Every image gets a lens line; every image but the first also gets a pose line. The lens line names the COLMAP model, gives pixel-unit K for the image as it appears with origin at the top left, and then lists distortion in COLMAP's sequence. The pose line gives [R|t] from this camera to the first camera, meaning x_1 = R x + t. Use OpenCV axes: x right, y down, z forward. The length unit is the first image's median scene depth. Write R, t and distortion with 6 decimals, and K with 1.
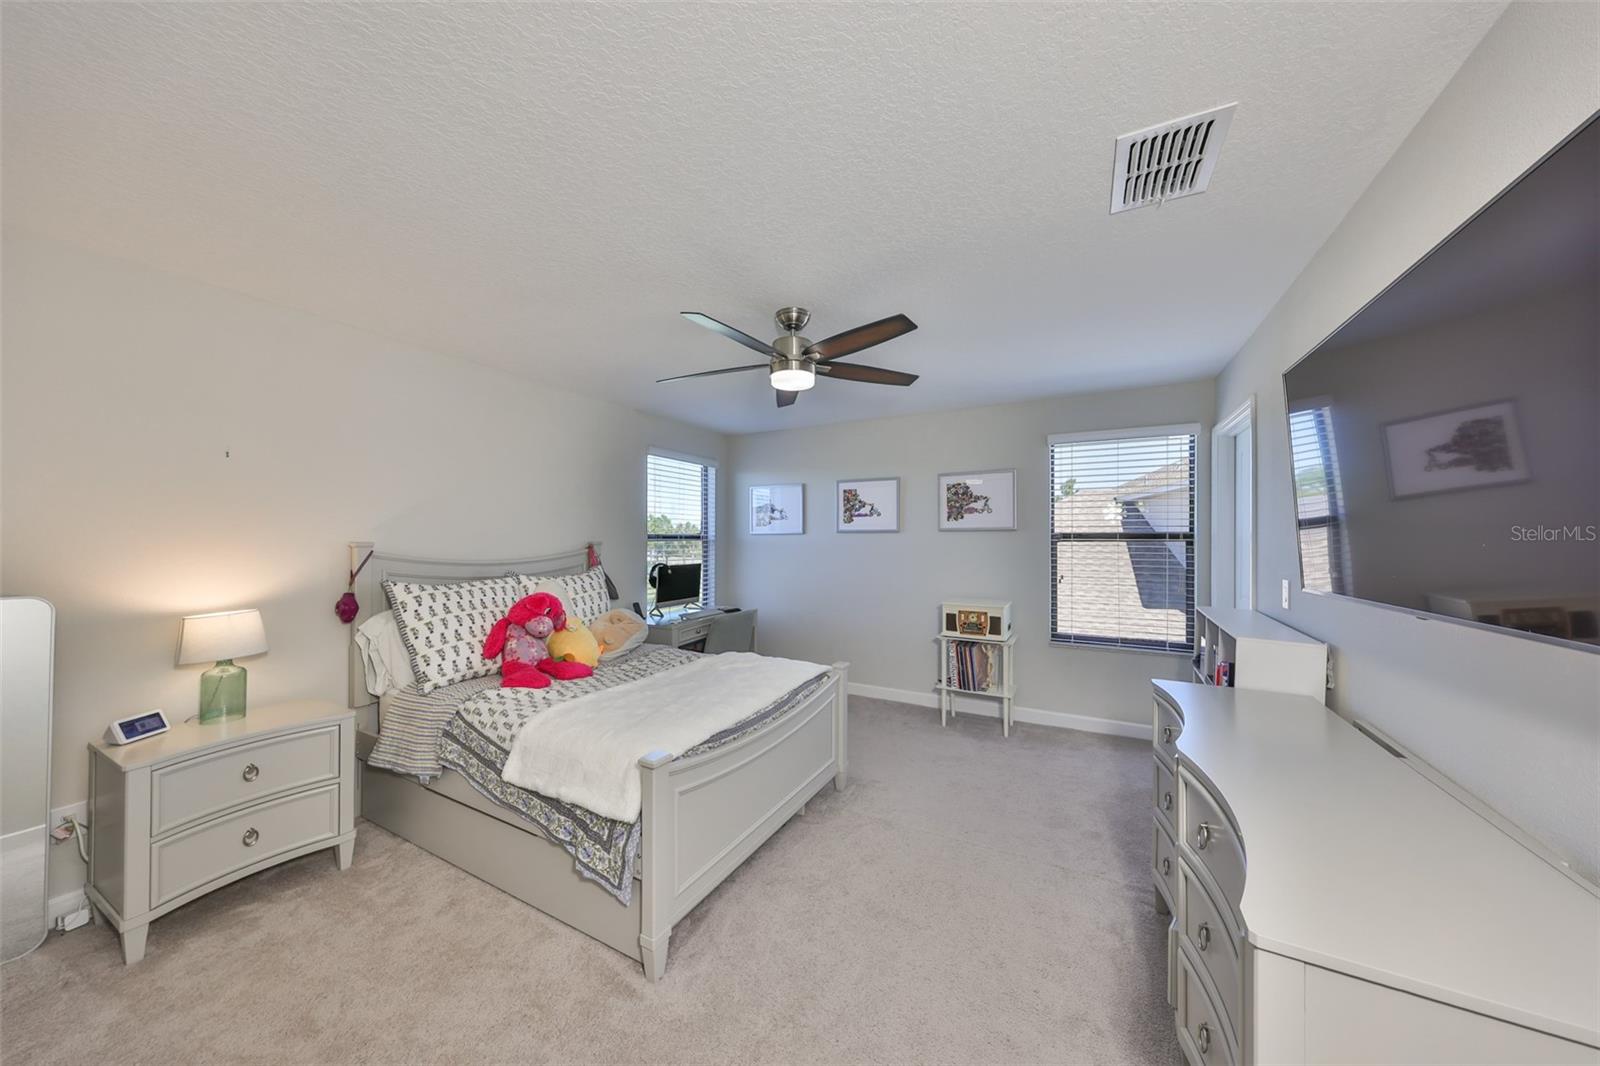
lens RADIAL K [[513.5, 0, 800.8], [0, 513.5, 536.4], [0, 0, 1]] dist [0.001795, 0.000370]
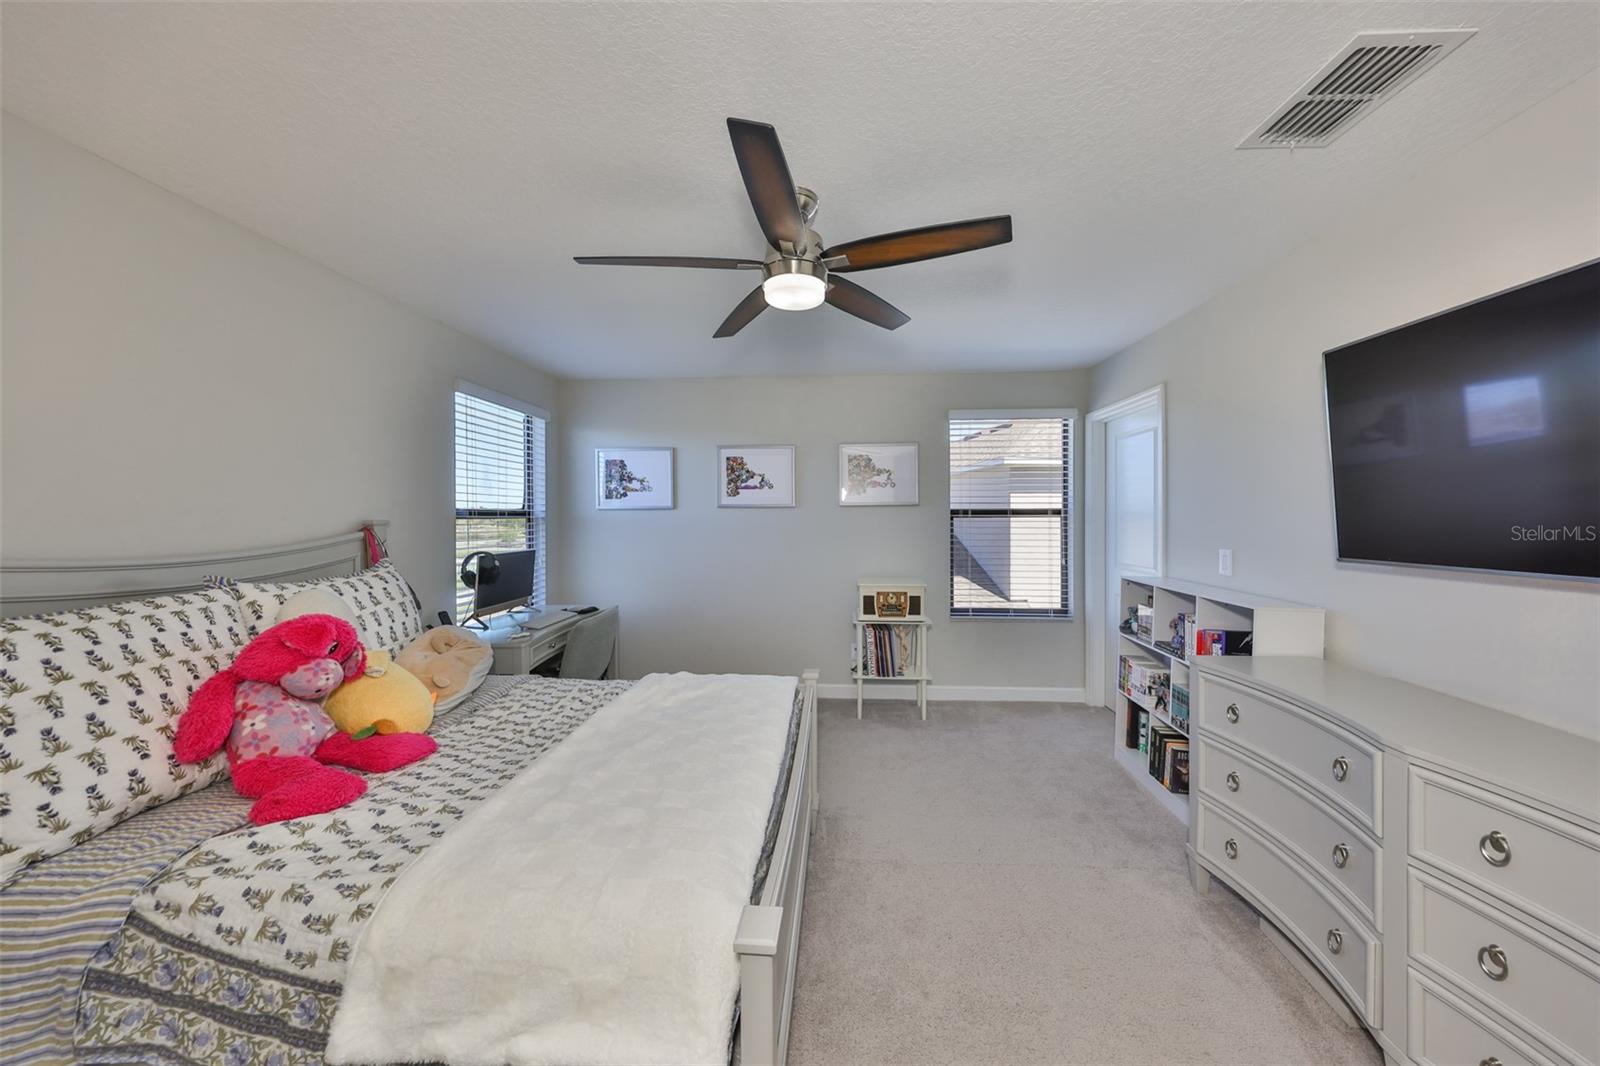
lens RADIAL K [[513.5, 0, 804.3], [0, 513.5, 520.9], [0, 0, 1]] dist [0.001795, 0.000370]
pose [[0.904417, -0.007095, 0.426592, -0.233577], [0.000725, 0.999886, 0.015093, 0.003292], [-0.426650, -0.013341, 0.904318, 0.256041]]
